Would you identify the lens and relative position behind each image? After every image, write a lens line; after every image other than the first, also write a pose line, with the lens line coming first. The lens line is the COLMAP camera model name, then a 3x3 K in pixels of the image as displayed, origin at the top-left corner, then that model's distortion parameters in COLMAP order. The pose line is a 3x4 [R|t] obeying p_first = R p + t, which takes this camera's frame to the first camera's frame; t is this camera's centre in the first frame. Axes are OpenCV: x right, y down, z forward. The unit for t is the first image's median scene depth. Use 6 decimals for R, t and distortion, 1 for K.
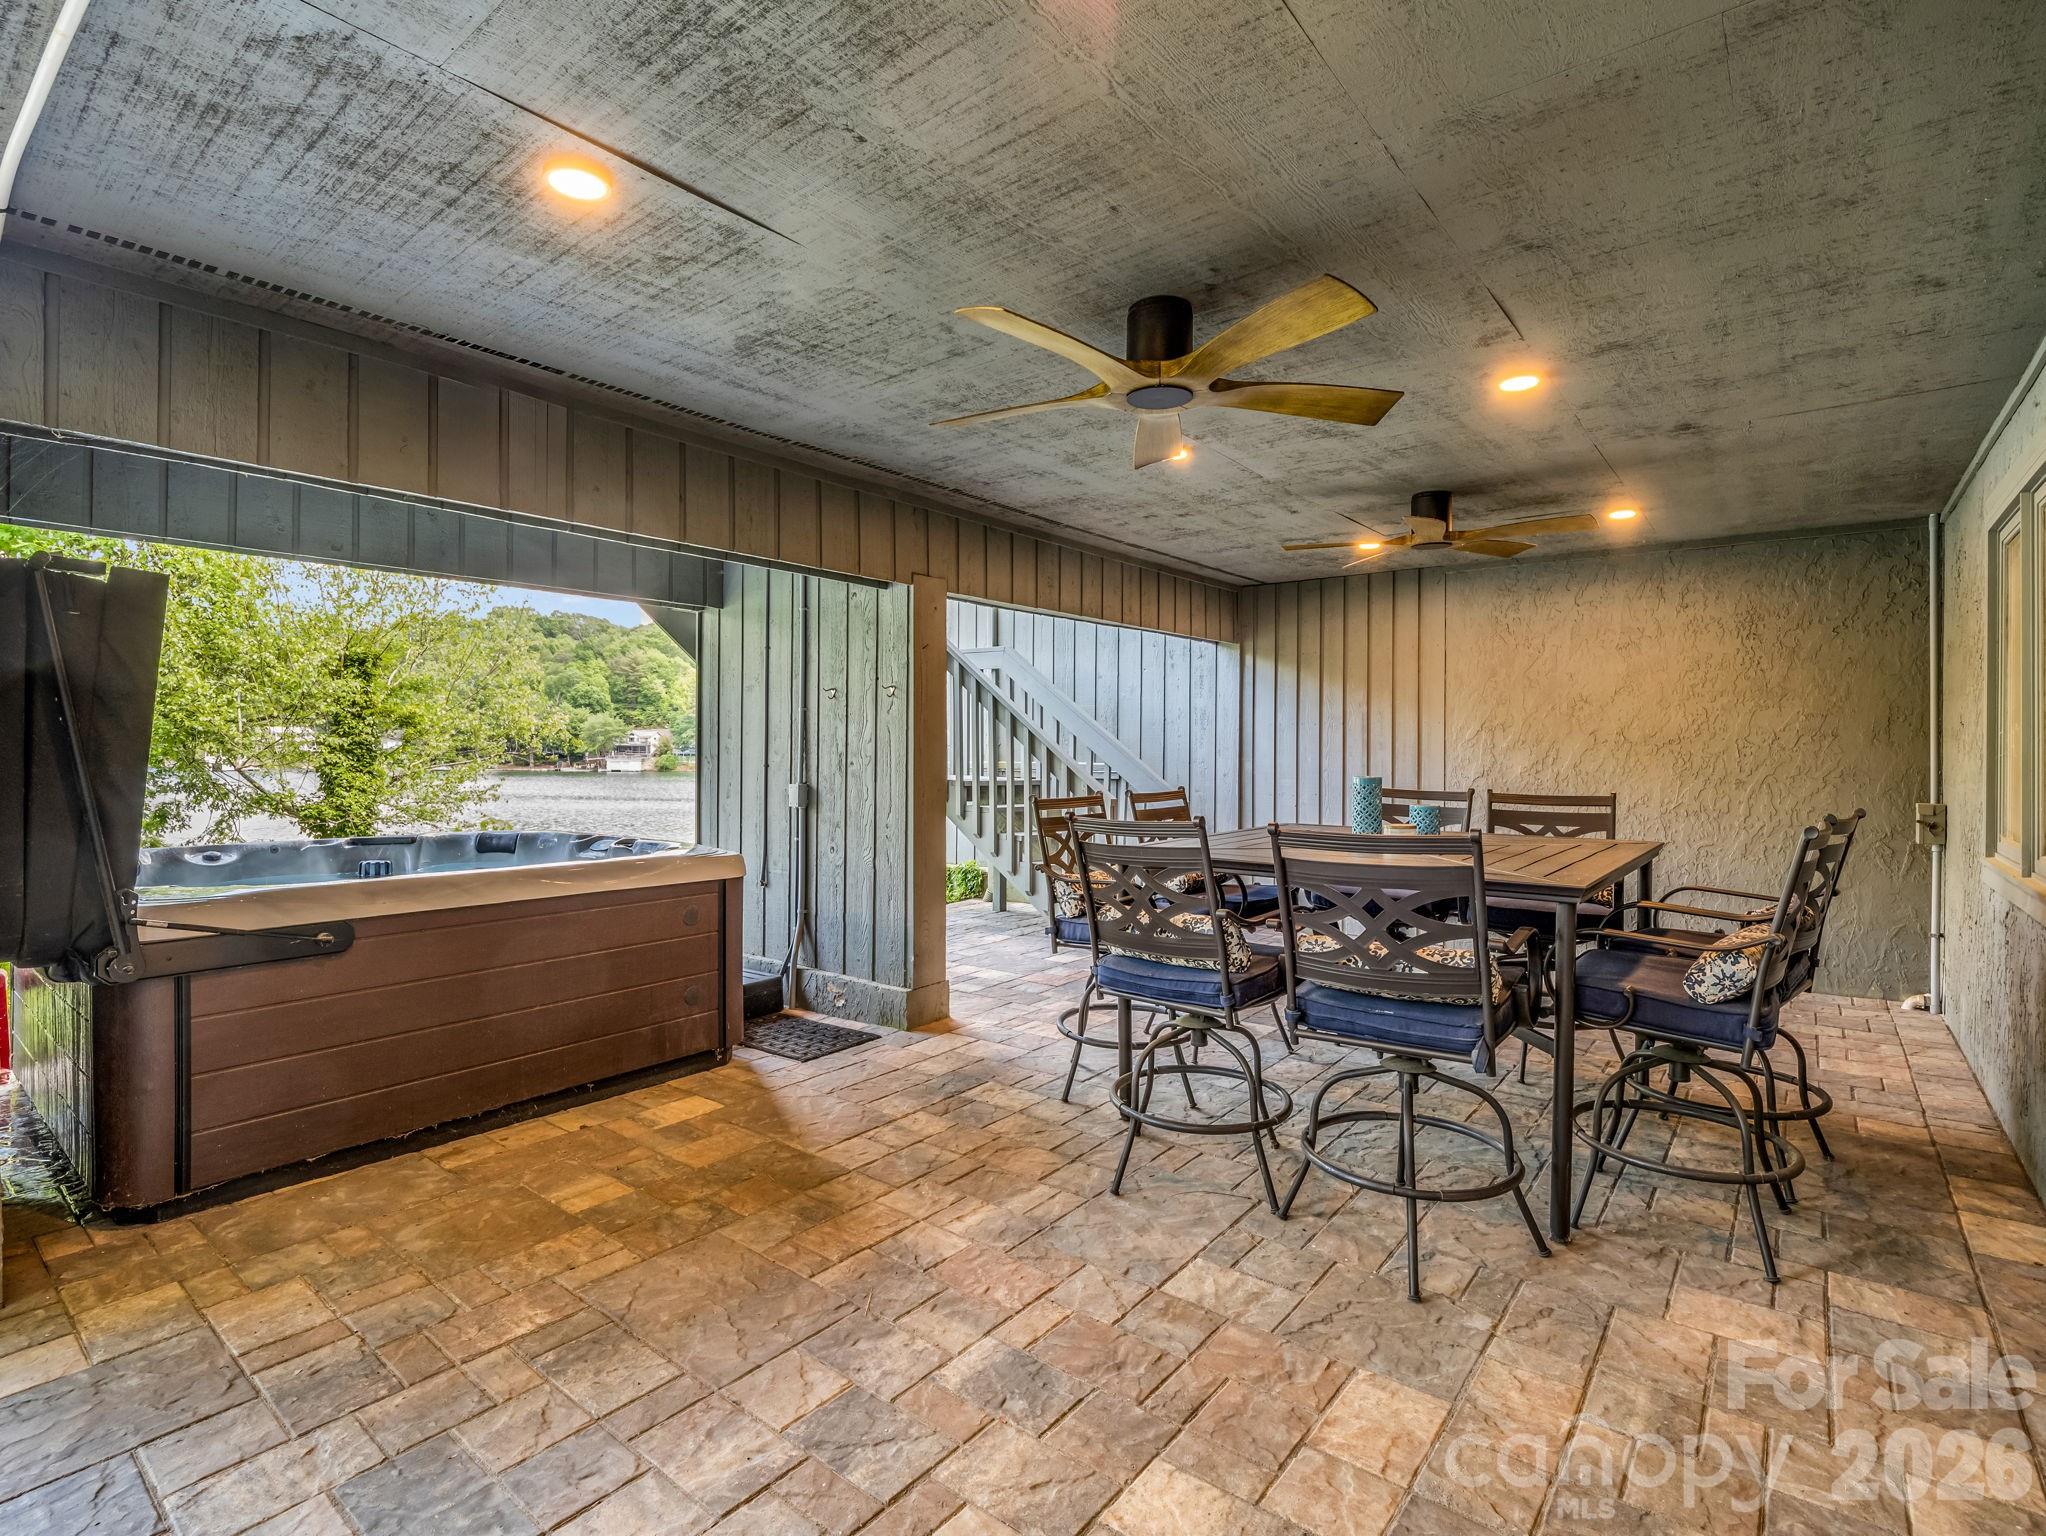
lens RADIAL K [[1007.8, 0, 1021.0], [0, 1007.8, 752.6], [0, 0, 1]] dist [-0.012469, 0.000075]
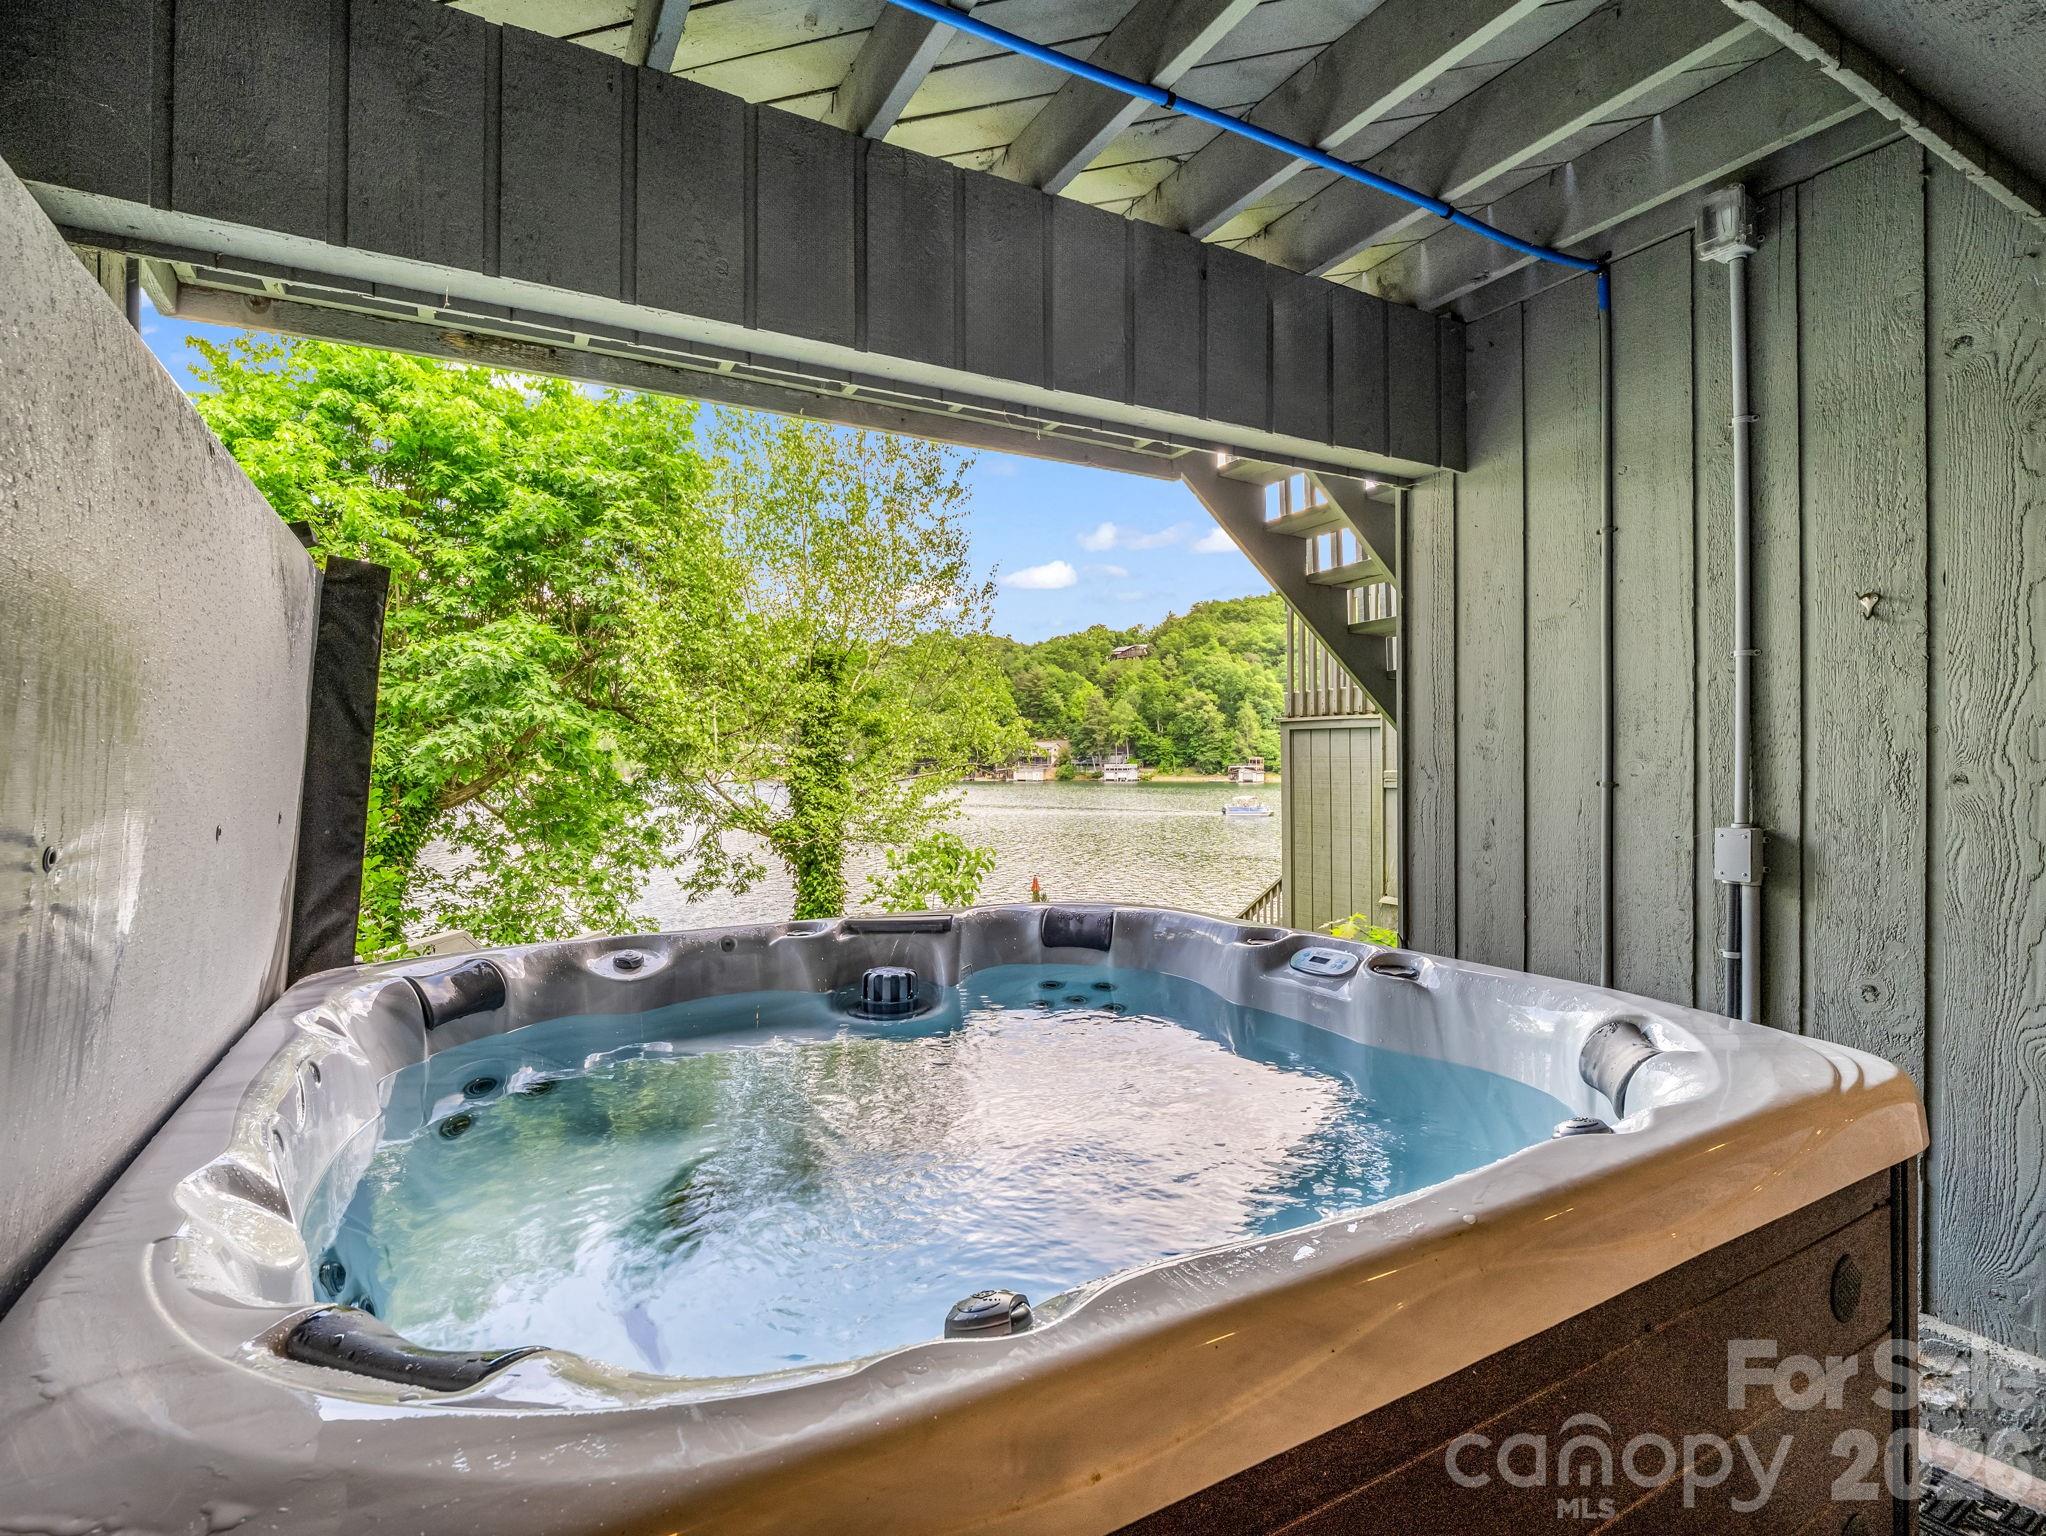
lens RADIAL K [[1017.0, 0, 1012.5], [0, 1017.0, 767.6], [0, 0, 1]] dist [0.003328, 0.000688]
pose [[0.923758, -0.009705, -0.382854, -0.161598], [0.012310, 0.999915, 0.004354, 0.000170], [0.382779, -0.008735, 0.923799, 0.227298]]
